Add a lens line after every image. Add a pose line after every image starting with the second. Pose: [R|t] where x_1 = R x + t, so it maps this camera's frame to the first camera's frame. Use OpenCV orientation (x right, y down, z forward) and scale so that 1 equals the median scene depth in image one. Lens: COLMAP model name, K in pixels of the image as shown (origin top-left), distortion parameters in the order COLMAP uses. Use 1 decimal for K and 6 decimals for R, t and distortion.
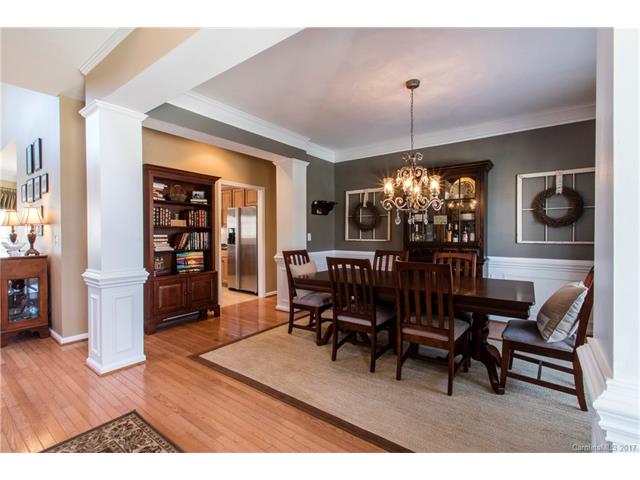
lens RADIAL K [[300.6, 0, 311.8], [0, 300.6, 235.2], [0, 0, 1]] dist [-0.002163, -0.000502]
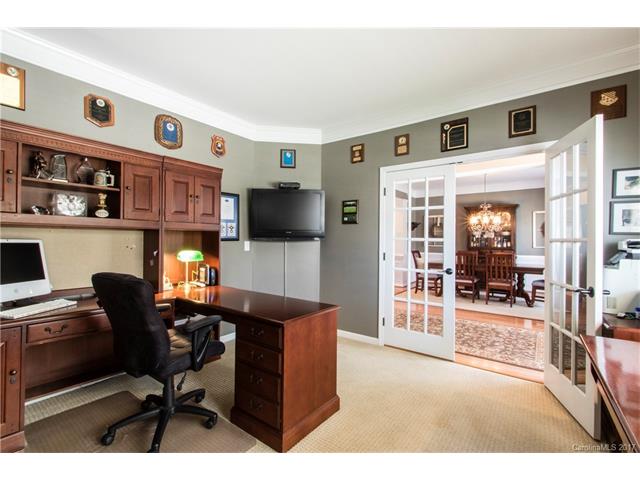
lens RADIAL K [[300.6, 0, 311.8], [0, 300.6, 235.2], [0, 0, 1]] dist [-0.002163, -0.000502]
pose [[0.999946, 0.010315, 0.001046, -0.832461], [-0.010292, 0.999751, -0.019816, -0.001500], [-0.001251, 0.019804, 0.999803, -1.039226]]
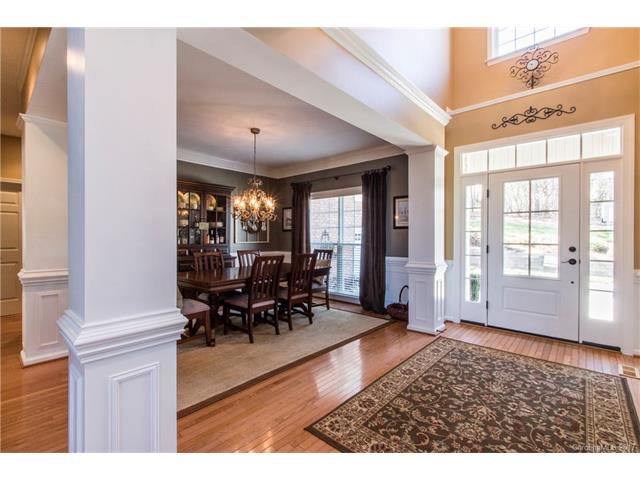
lens RADIAL K [[300.6, 0, 311.8], [0, 300.6, 235.2], [0, 0, 1]] dist [-0.002163, -0.000502]
pose [[0.088904, 0.003938, 0.996032, -0.959097], [0.008360, 0.999954, -0.004700, -0.005212], [-0.996005, 0.008745, 0.088867, 0.565908]]
